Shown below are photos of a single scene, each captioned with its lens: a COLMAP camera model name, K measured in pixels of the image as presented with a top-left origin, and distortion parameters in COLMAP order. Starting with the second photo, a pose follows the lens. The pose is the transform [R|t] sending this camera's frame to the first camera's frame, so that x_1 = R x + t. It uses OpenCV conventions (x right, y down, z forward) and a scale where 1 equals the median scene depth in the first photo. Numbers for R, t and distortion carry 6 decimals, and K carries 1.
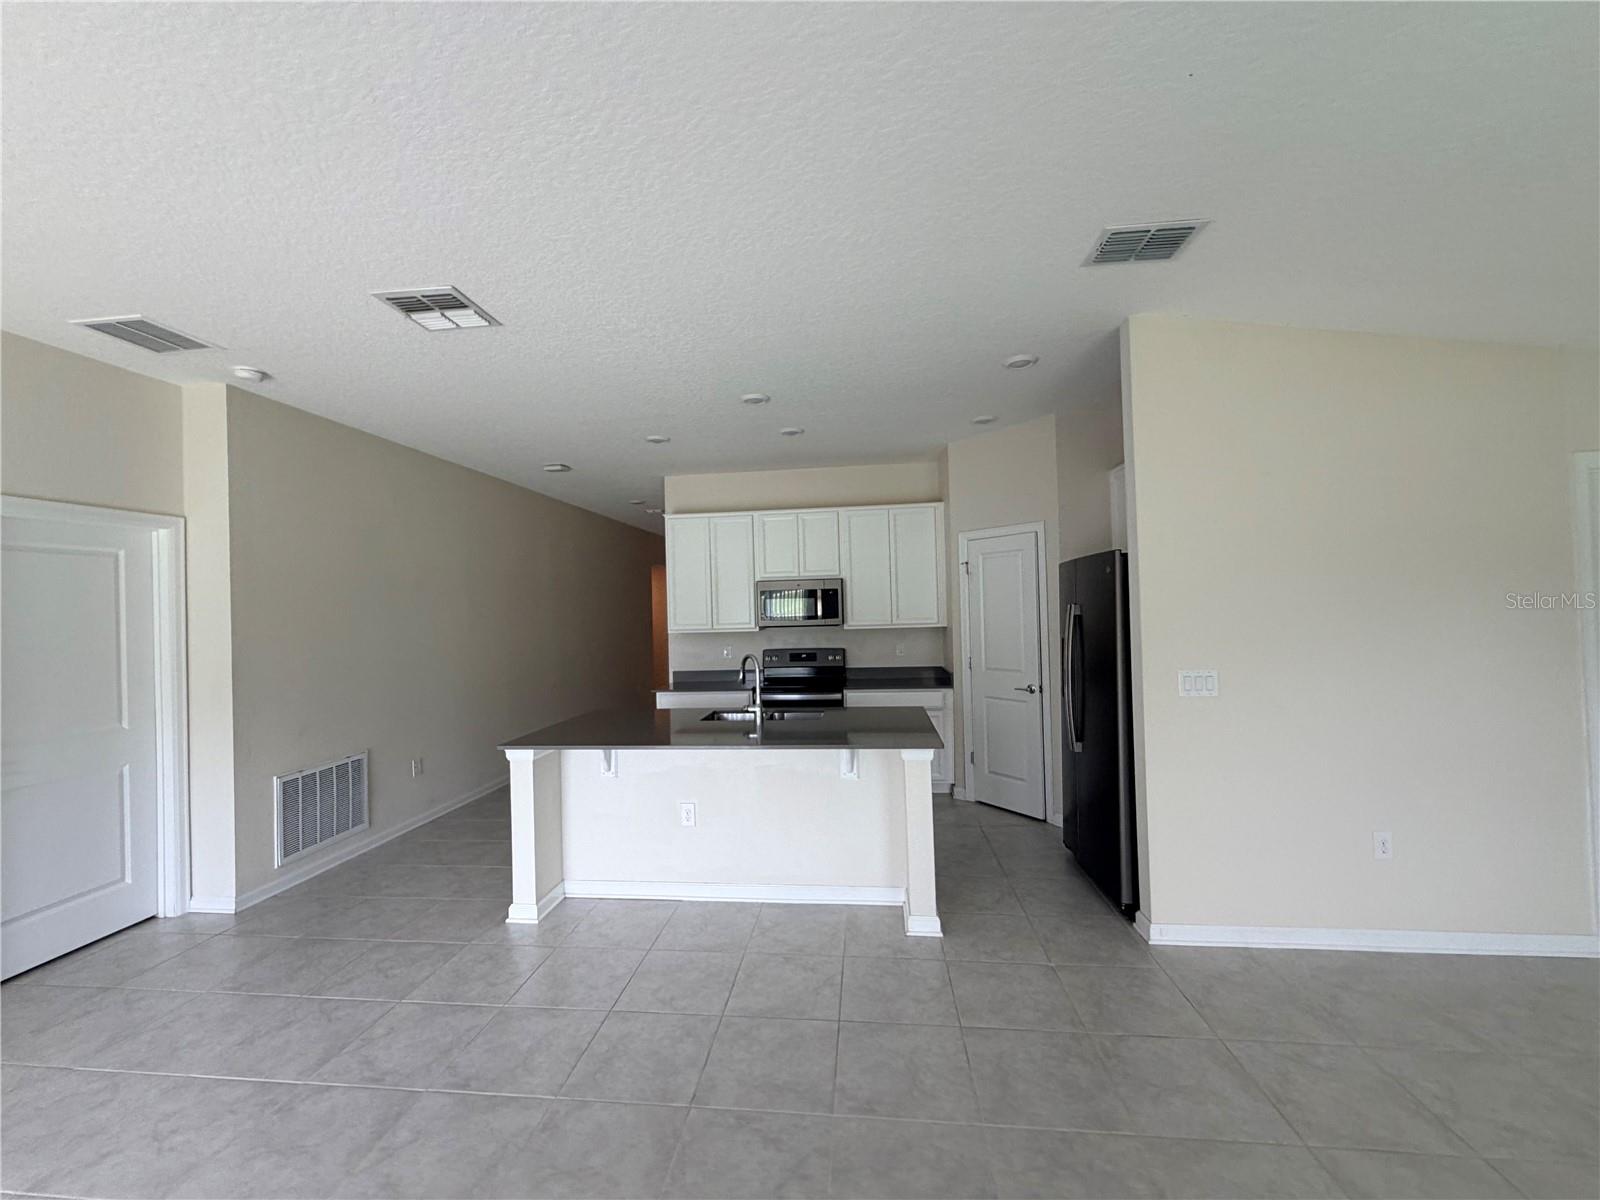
lens RADIAL K [[635.1, 0, 797.6], [0, 635.1, 603.3], [0, 0, 1]] dist [-0.001065, -0.000541]
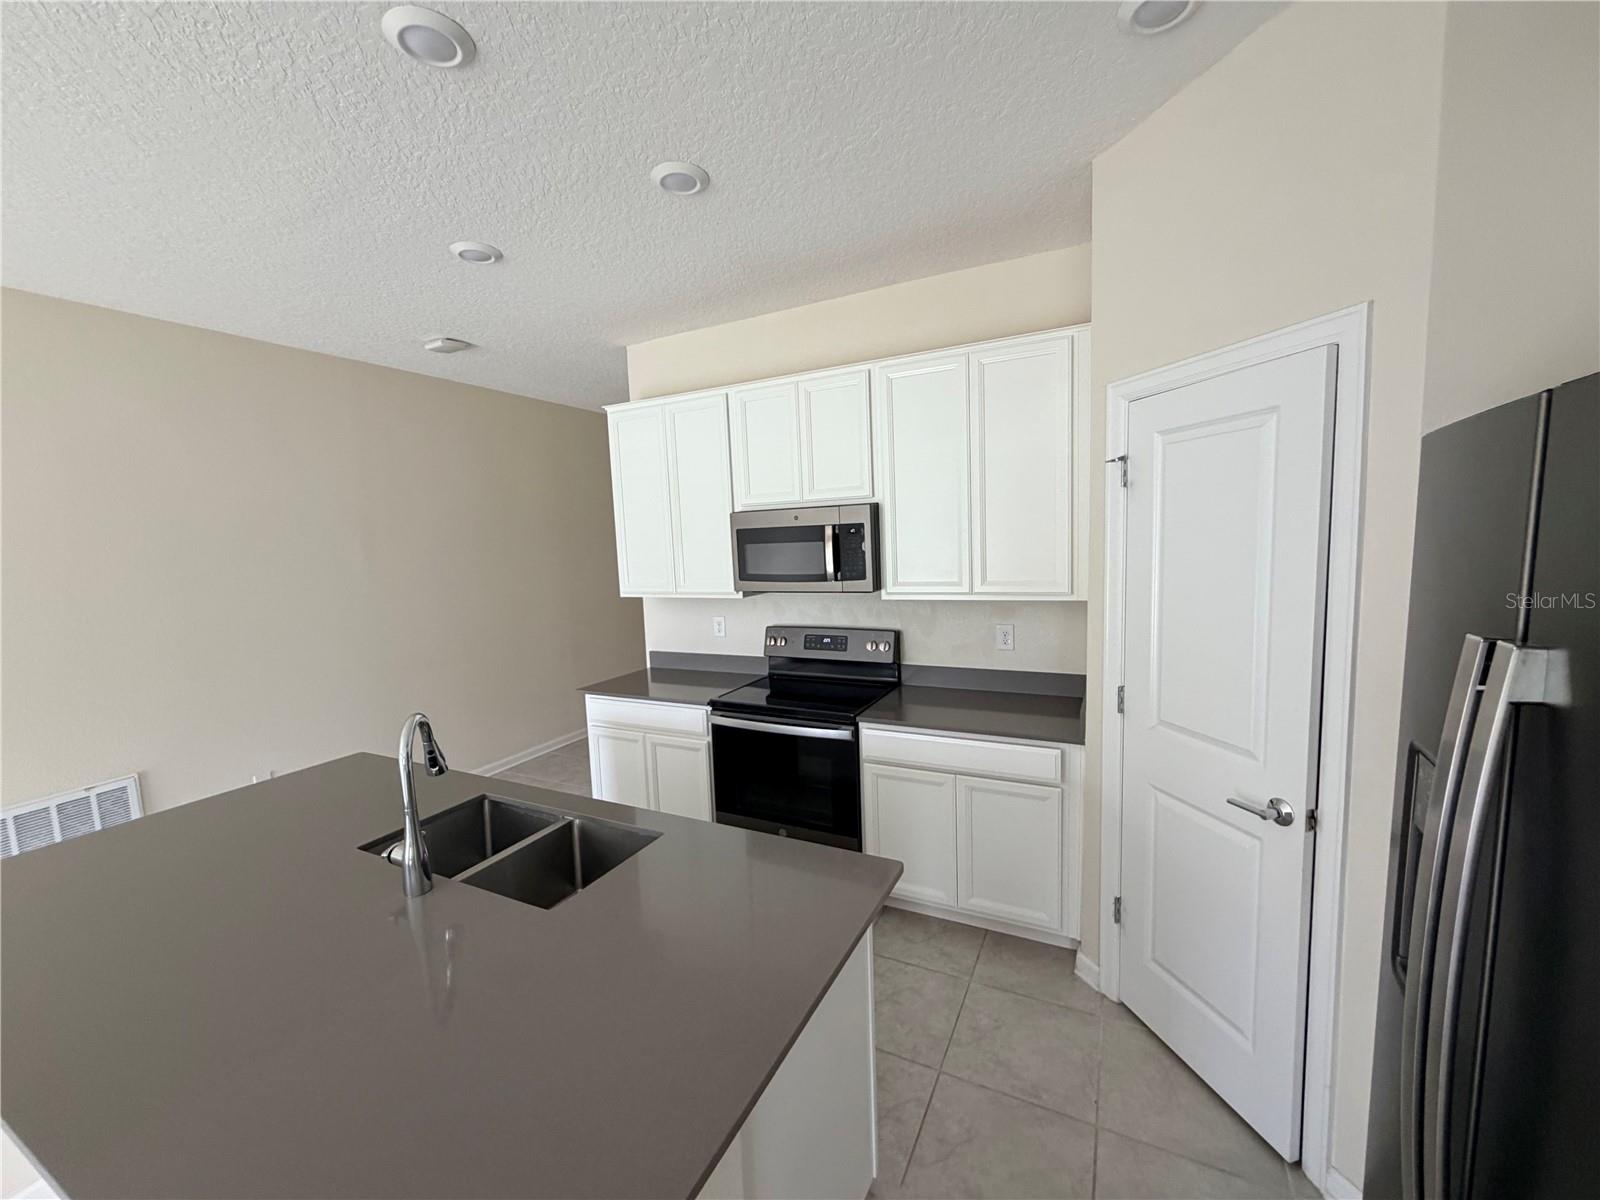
lens RADIAL K [[635.1, 0, 798.5], [0, 635.1, 601.9], [0, 0, 1]] dist [-0.001065, -0.000541]
pose [[0.936654, 0.024233, -0.349417, 0.291840], [0.019306, 0.992515, 0.120586, -0.033580], [0.349724, -0.119693, 0.929175, 0.728005]]
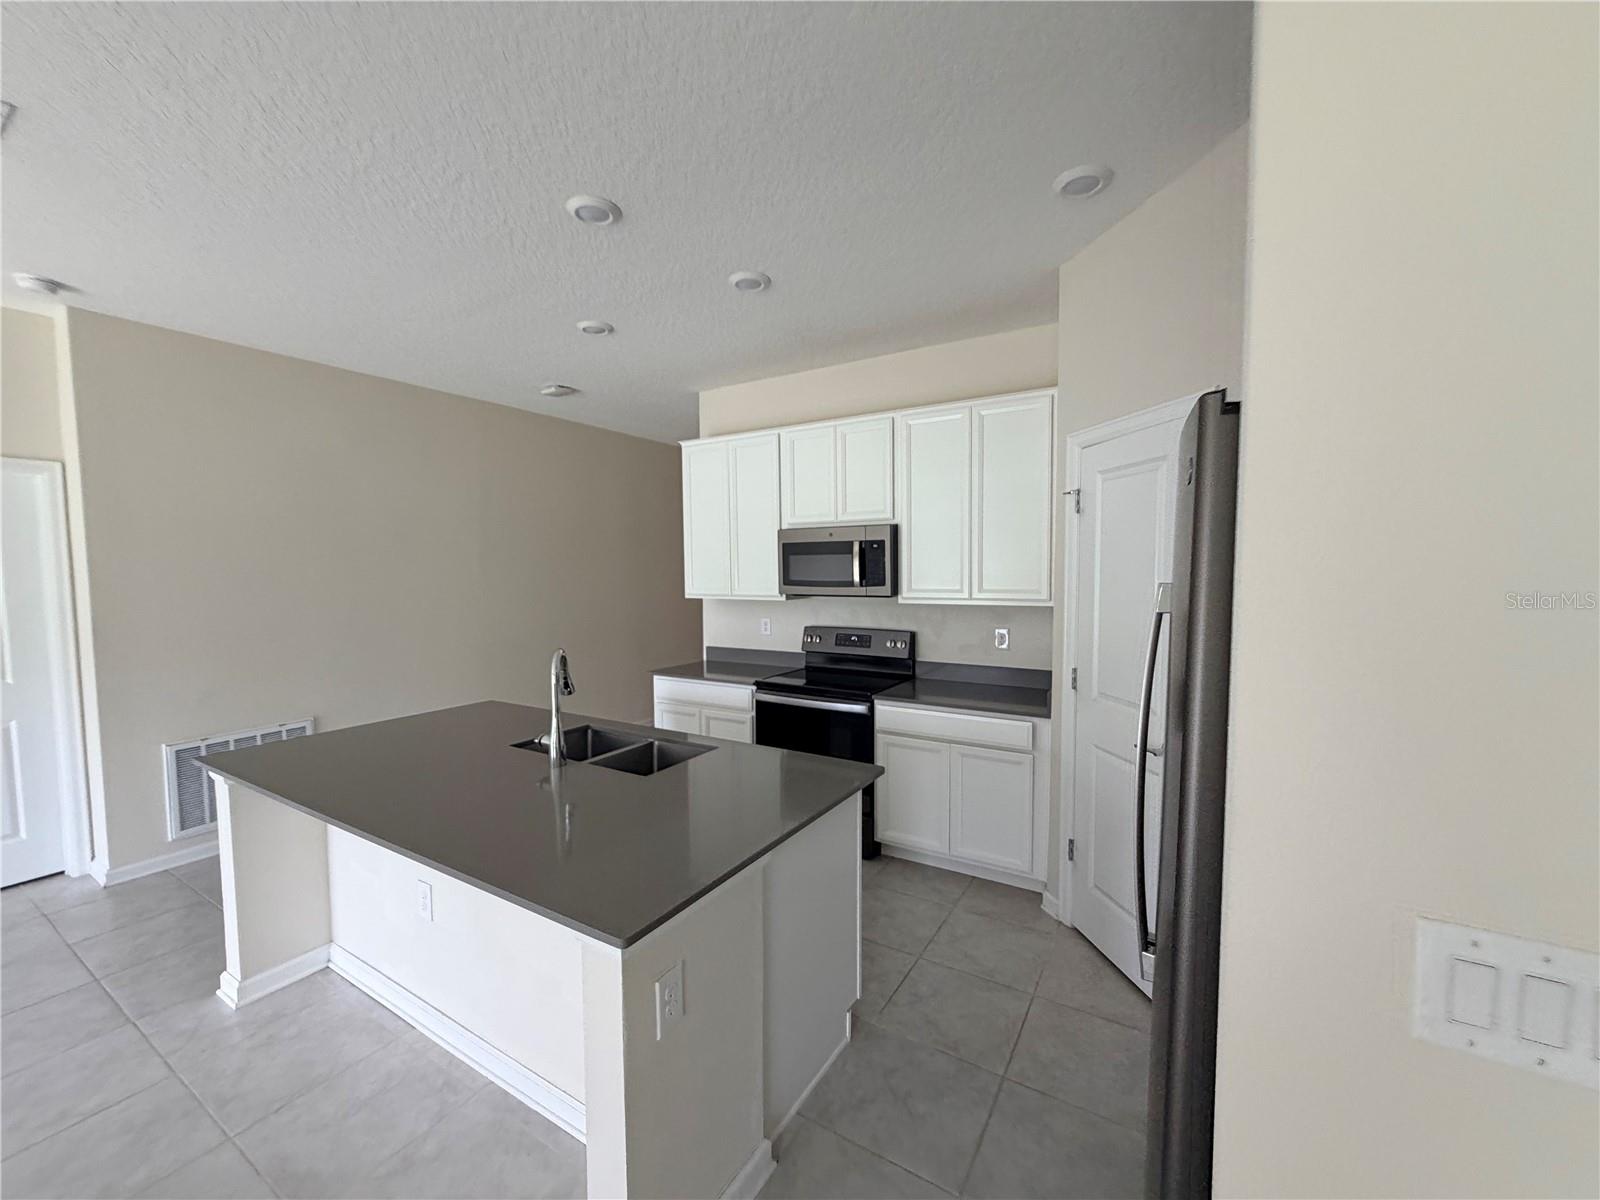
lens RADIAL K [[635.1, 0, 798.2], [0, 635.1, 605.6], [0, 0, 1]] dist [-0.001065, -0.000541]
pose [[0.905487, 0.043630, -0.422125, 0.382548], [-0.010749, 0.996740, 0.079964, -0.010749], [0.424238, -0.067869, 0.903004, 0.563099]]
